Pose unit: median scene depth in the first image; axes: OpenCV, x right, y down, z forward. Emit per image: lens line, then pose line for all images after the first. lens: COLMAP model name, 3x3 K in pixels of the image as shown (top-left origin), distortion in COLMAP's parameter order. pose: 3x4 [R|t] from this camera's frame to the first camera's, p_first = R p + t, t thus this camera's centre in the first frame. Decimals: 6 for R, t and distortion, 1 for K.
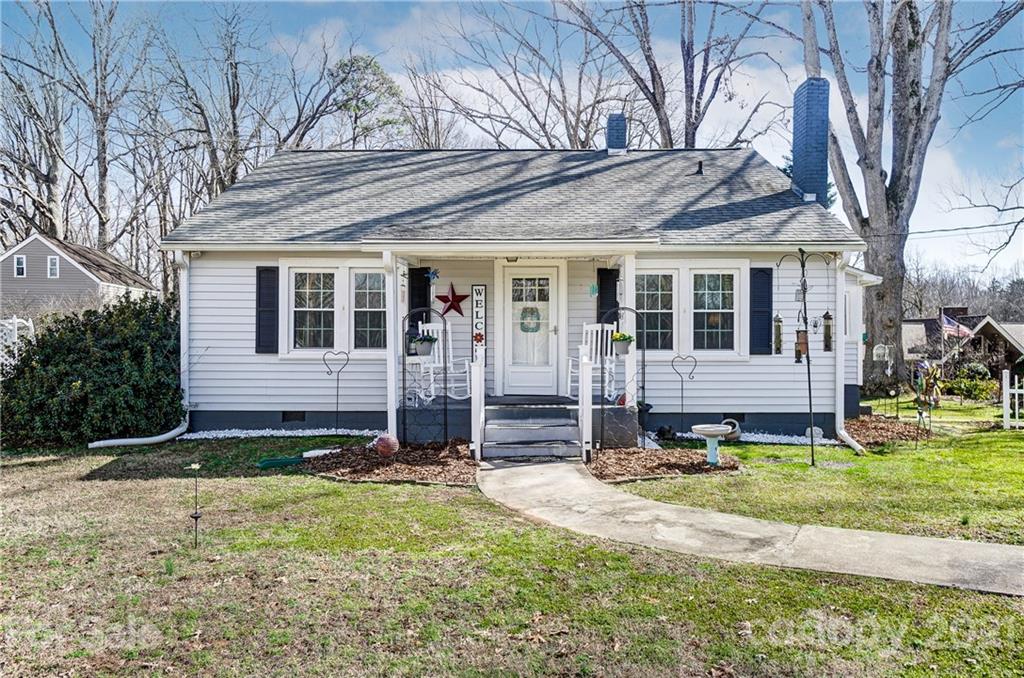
lens RADIAL K [[730.0, 0, 512.0], [0, 730.0, 339.0], [0, 0, 1]] dist [0.029498, -0.003828]
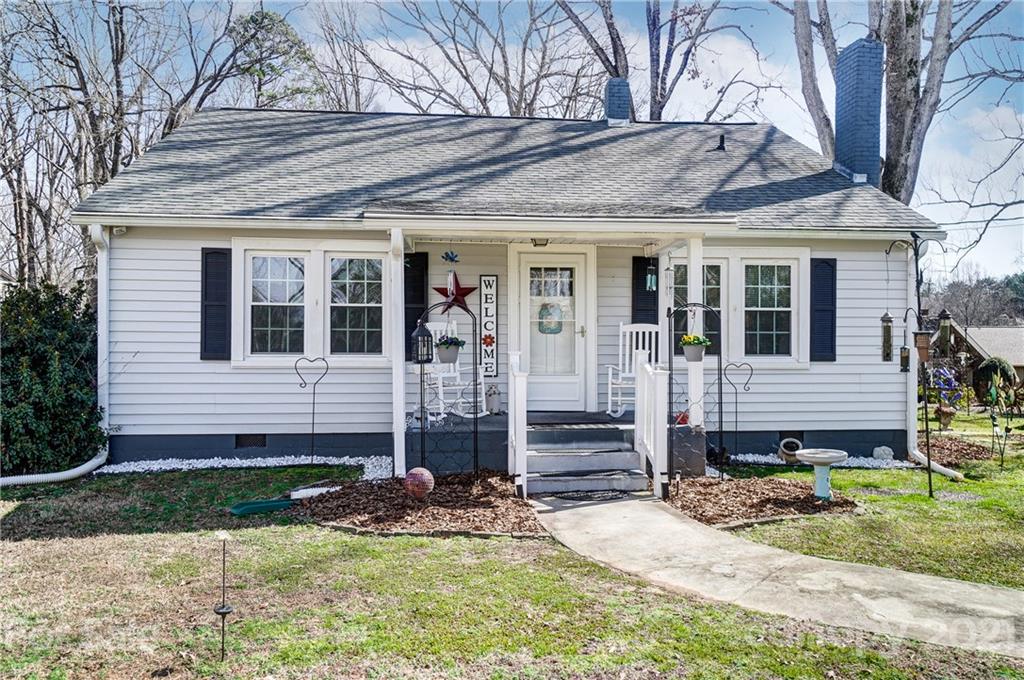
lens RADIAL K [[800.1, 0, 511.8], [0, 800.1, 346.0], [0, 0, 1]] dist [0.036033, 0.005067]
pose [[0.993460, 0.001344, 0.114176, -0.120397], [-0.001866, 0.999988, 0.004469, 0.000392], [-0.114169, -0.004653, 0.993450, 0.120288]]
